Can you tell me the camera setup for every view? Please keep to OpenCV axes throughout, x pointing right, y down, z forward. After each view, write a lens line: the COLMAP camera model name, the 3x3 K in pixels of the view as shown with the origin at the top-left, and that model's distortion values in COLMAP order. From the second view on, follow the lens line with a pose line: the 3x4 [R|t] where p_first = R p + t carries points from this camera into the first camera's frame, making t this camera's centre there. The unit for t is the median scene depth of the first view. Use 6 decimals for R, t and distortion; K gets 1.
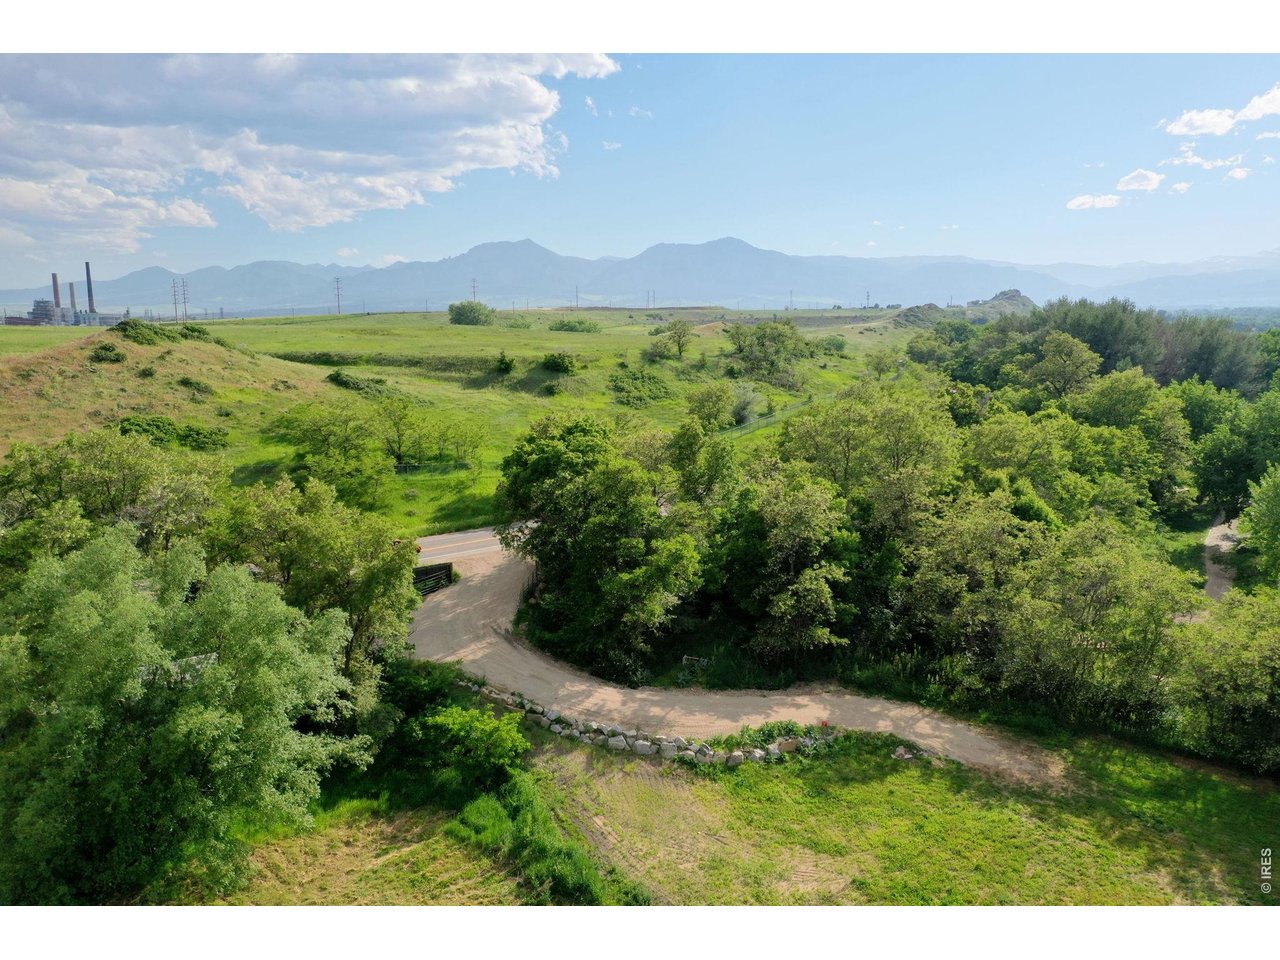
lens RADIAL K [[993.6, 0, 651.5], [0, 993.6, 484.7], [0, 0, 1]] dist [-0.000507, -0.003448]
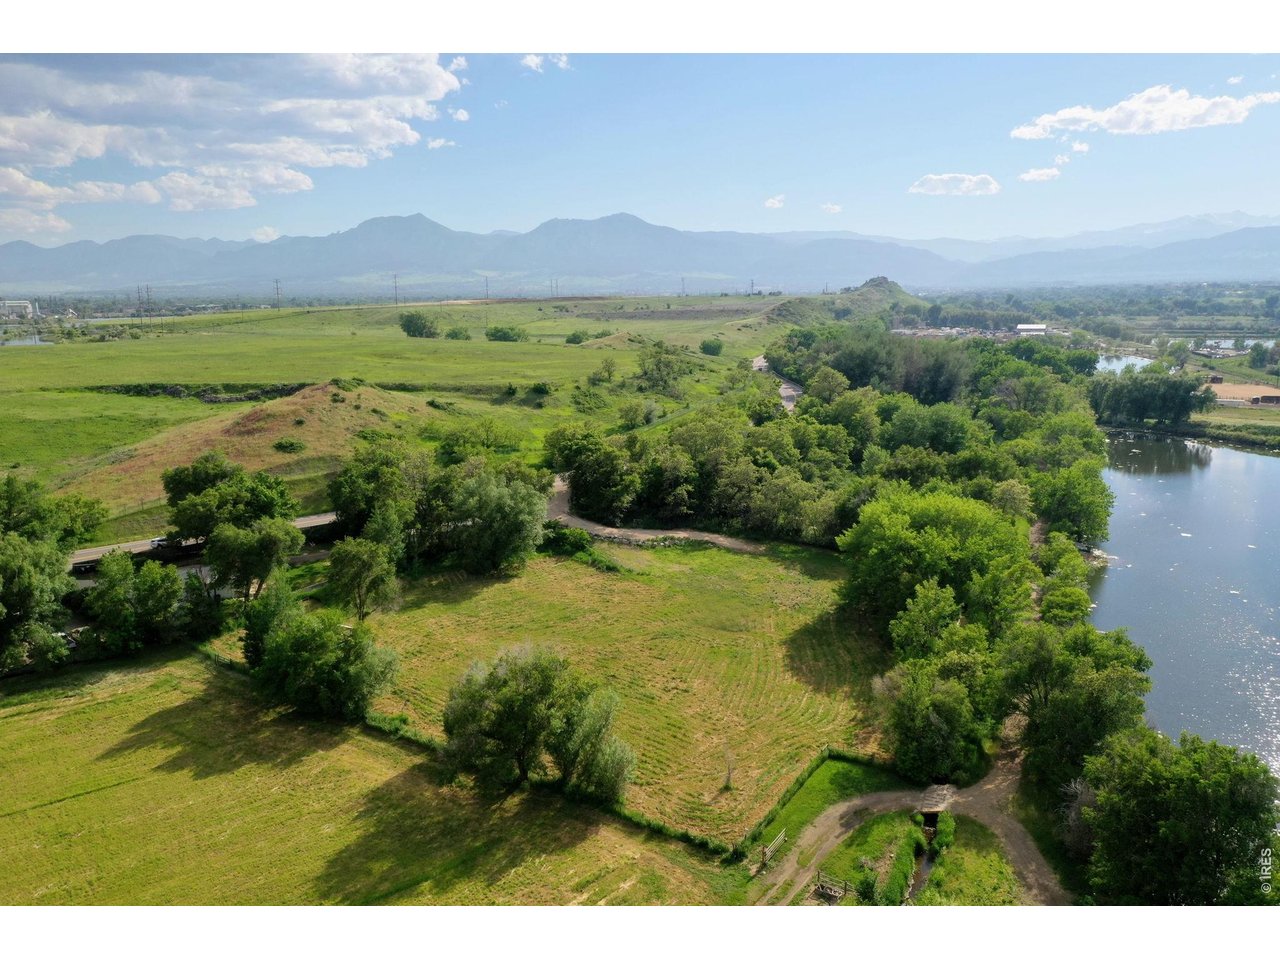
lens RADIAL K [[993.6, 0, 647.5], [0, 993.6, 487.8], [0, 0, 1]] dist [-0.000507, -0.003448]
pose [[0.994941, -0.023415, 0.097694, -0.118699], [0.020526, 0.999325, 0.030477, 0.002336], [-0.098342, -0.028318, 0.994750, -1.040865]]
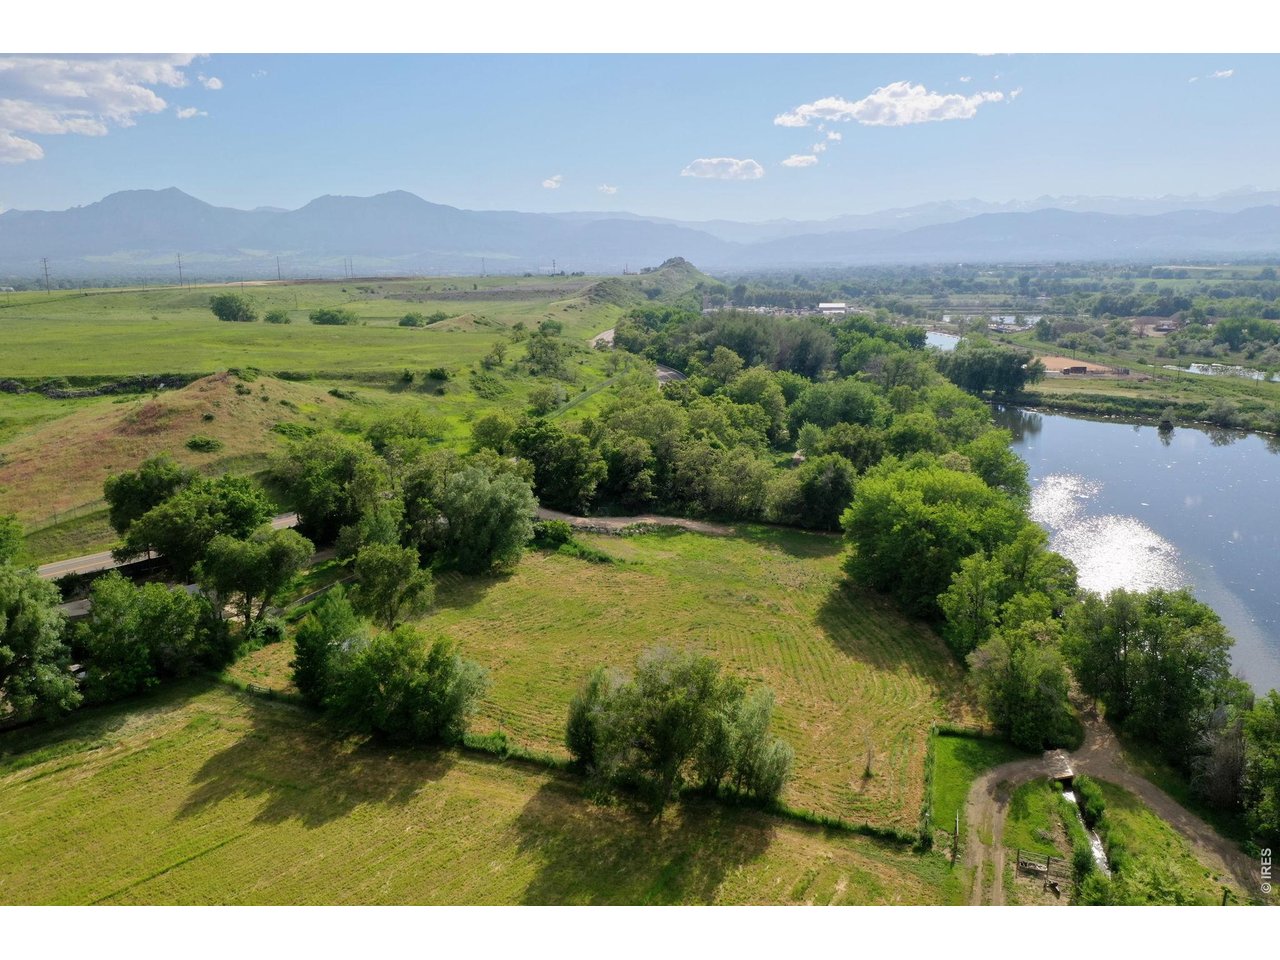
lens RADIAL K [[993.6, 0, 644.5], [0, 993.6, 472.7], [0, 0, 1]] dist [-0.000507, -0.003448]
pose [[0.951138, -0.064878, 0.301873, -0.391652], [0.054468, 0.997598, 0.042787, -0.015818], [-0.303924, -0.024254, 0.952388, -0.947713]]
